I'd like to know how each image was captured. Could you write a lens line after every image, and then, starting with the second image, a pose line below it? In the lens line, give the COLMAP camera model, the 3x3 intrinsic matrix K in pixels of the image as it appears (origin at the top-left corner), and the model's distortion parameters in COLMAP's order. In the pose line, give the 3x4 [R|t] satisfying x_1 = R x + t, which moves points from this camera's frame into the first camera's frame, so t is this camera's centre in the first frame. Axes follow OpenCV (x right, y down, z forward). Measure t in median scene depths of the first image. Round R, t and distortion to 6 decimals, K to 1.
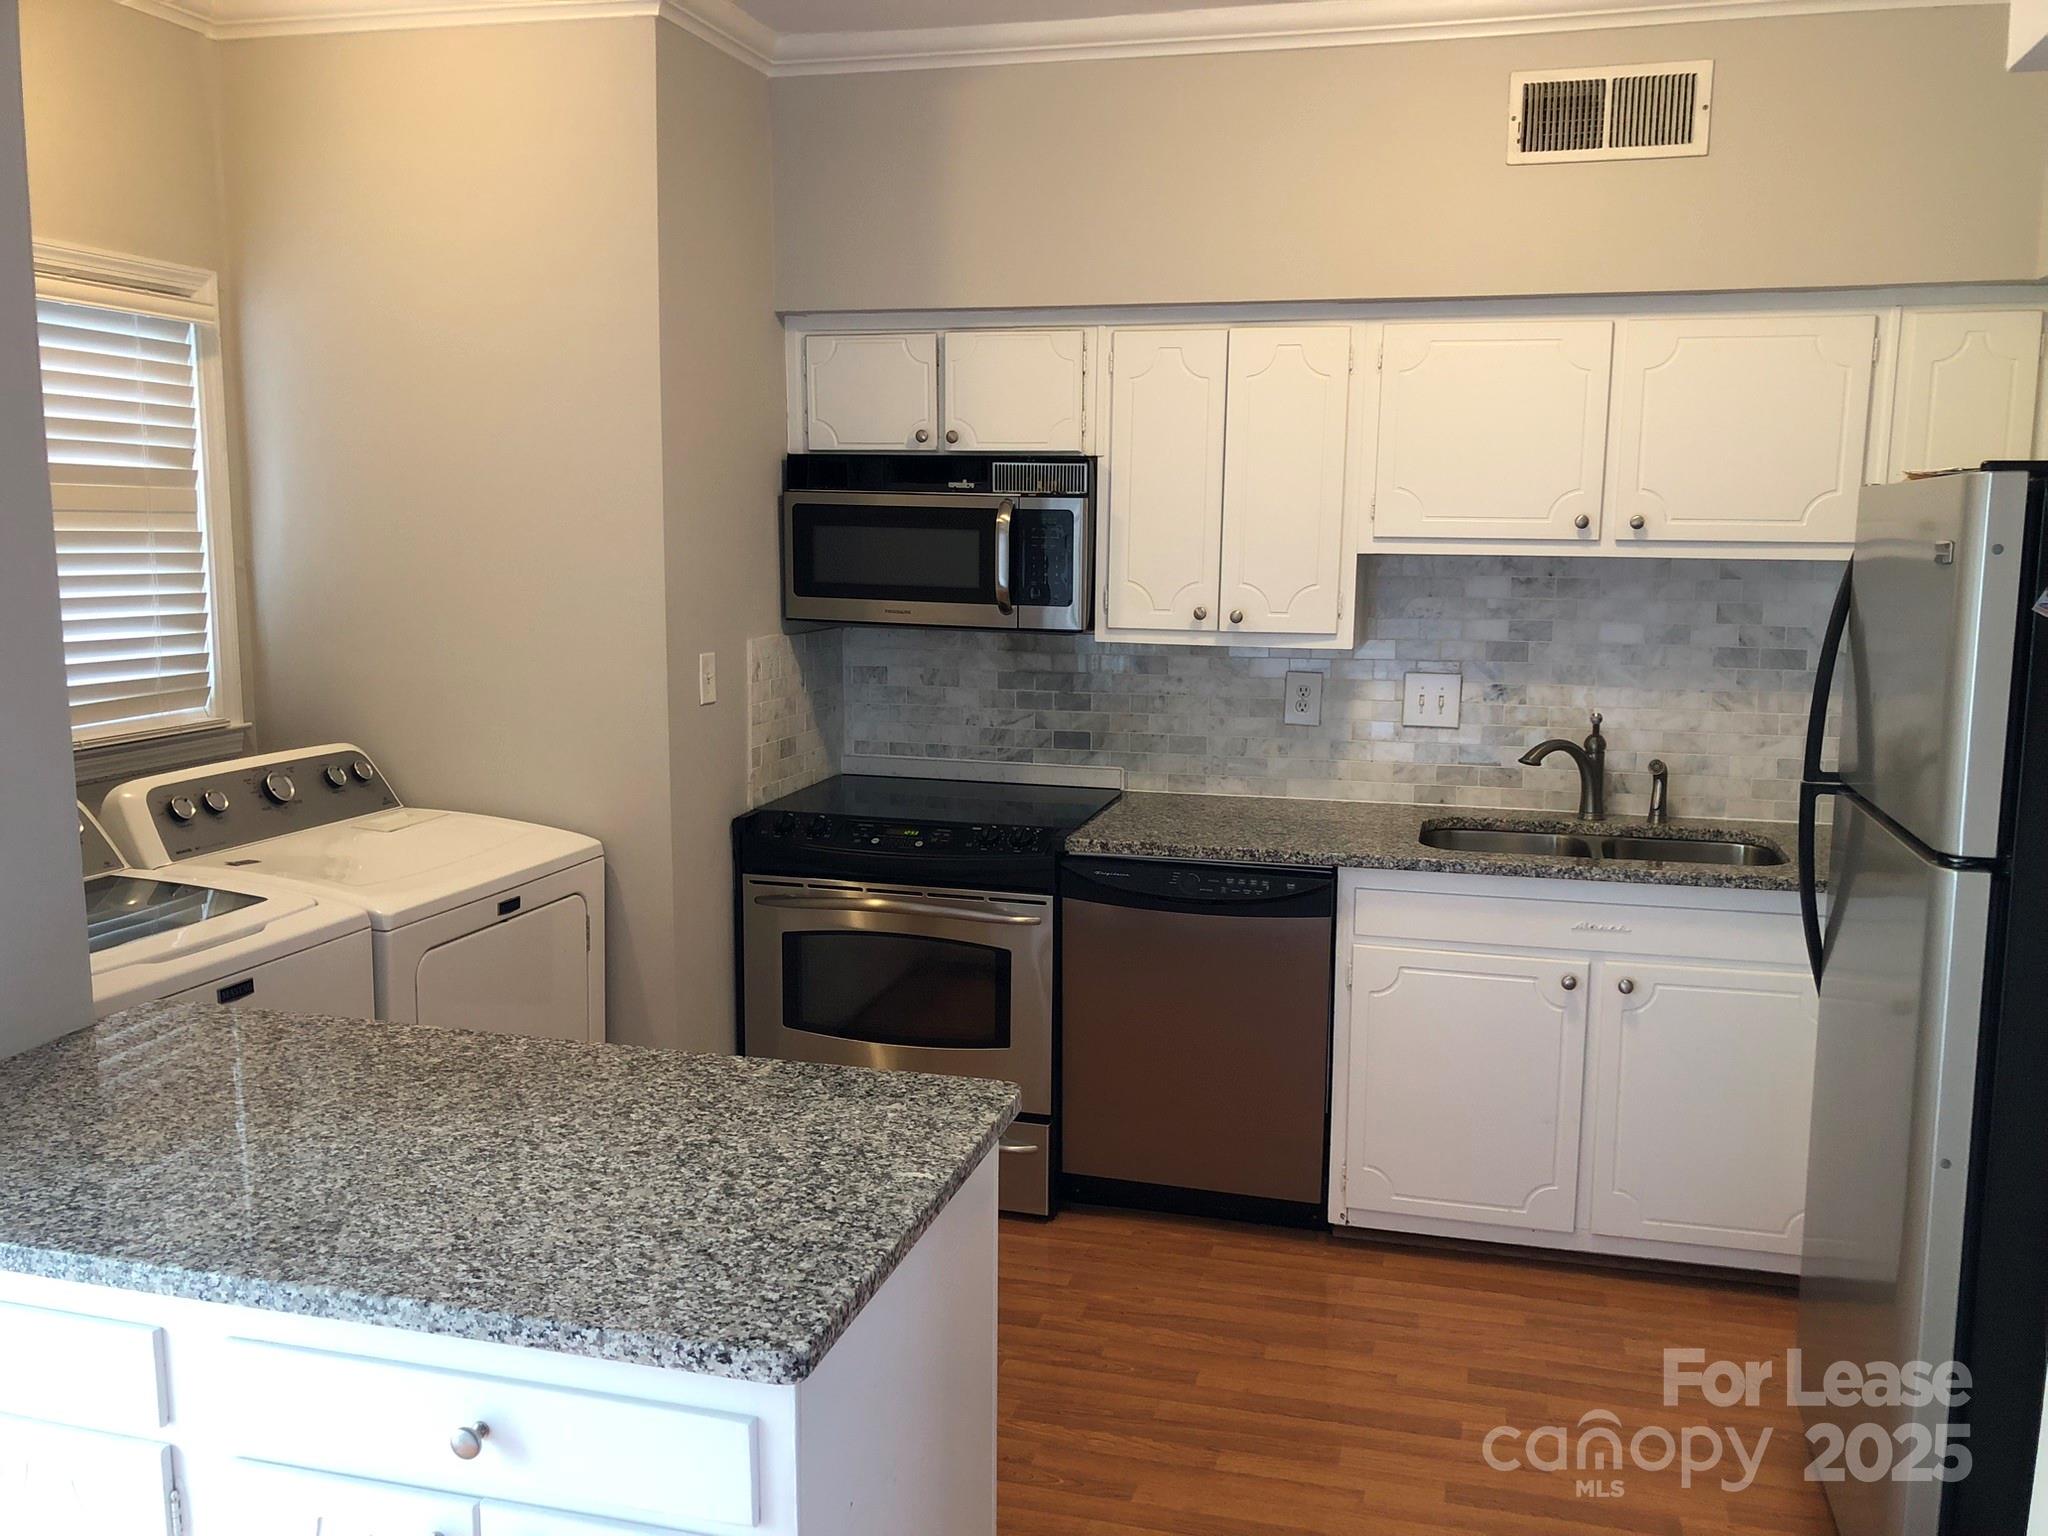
lens RADIAL K [[1700.8, 0, 1030.7], [0, 1700.8, 771.5], [0, 0, 1]] dist [0.035700, -0.048147]
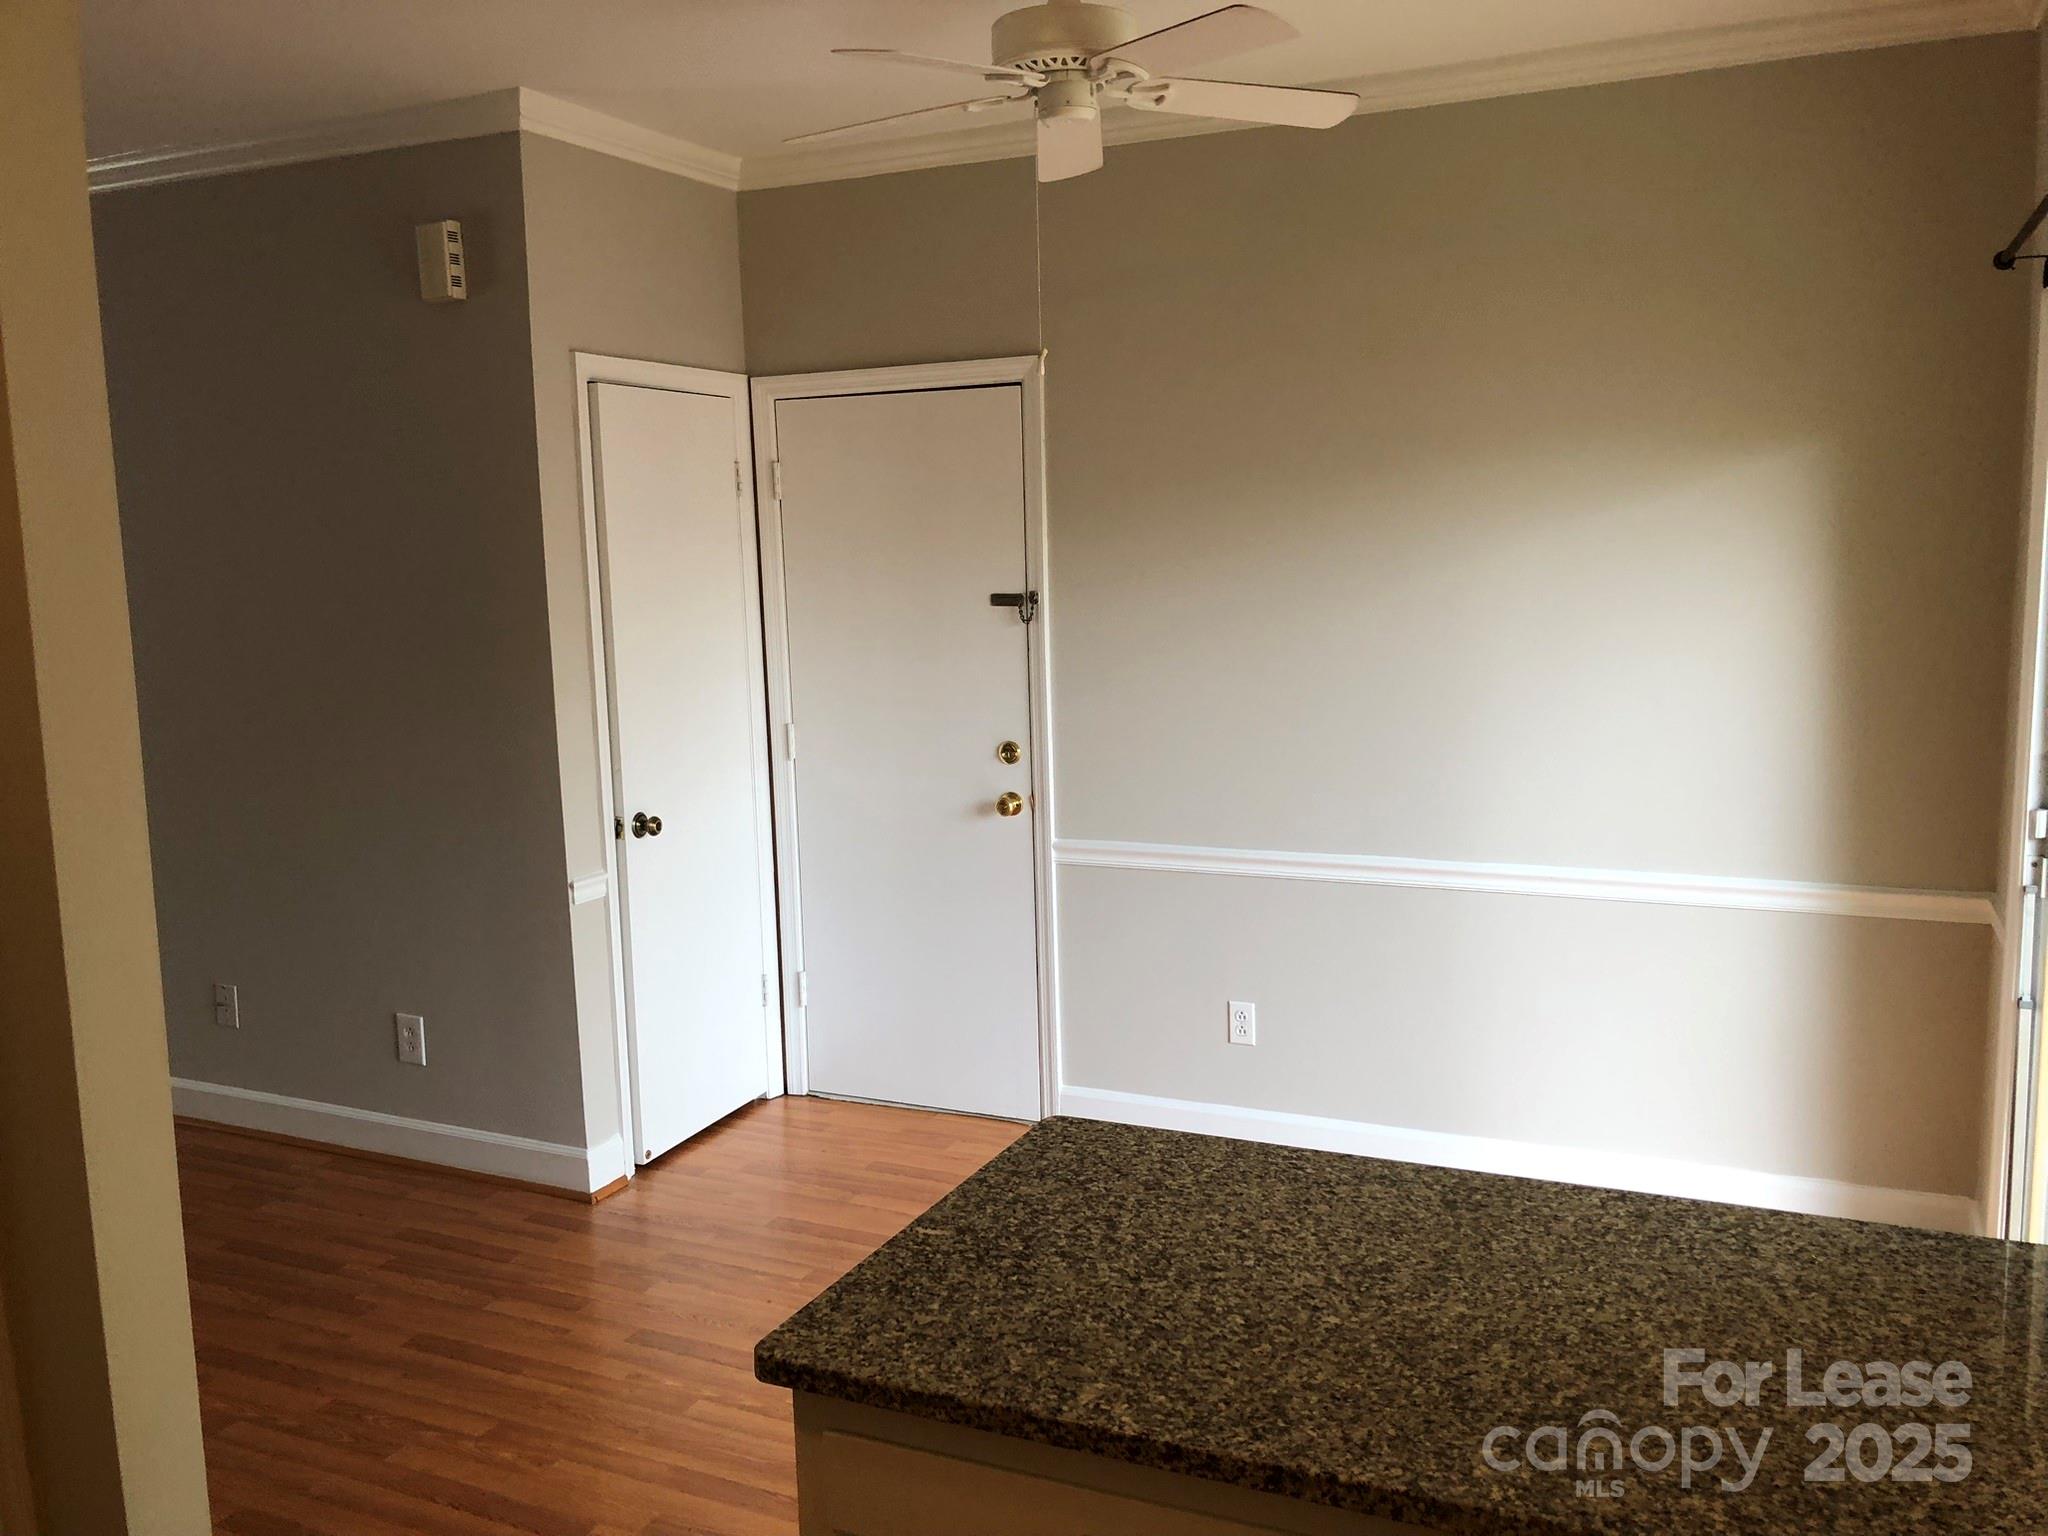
lens RADIAL K [[1700.8, 0, 1014.9], [0, 1700.8, 758.3], [0, 0, 1]] dist [0.035700, -0.048147]
pose [[-0.985972, -0.006072, 0.166798, -0.219594], [0.041853, 0.958416, 0.282289, -0.249795], [-0.161576, 0.285310, -0.944718, 1.444924]]
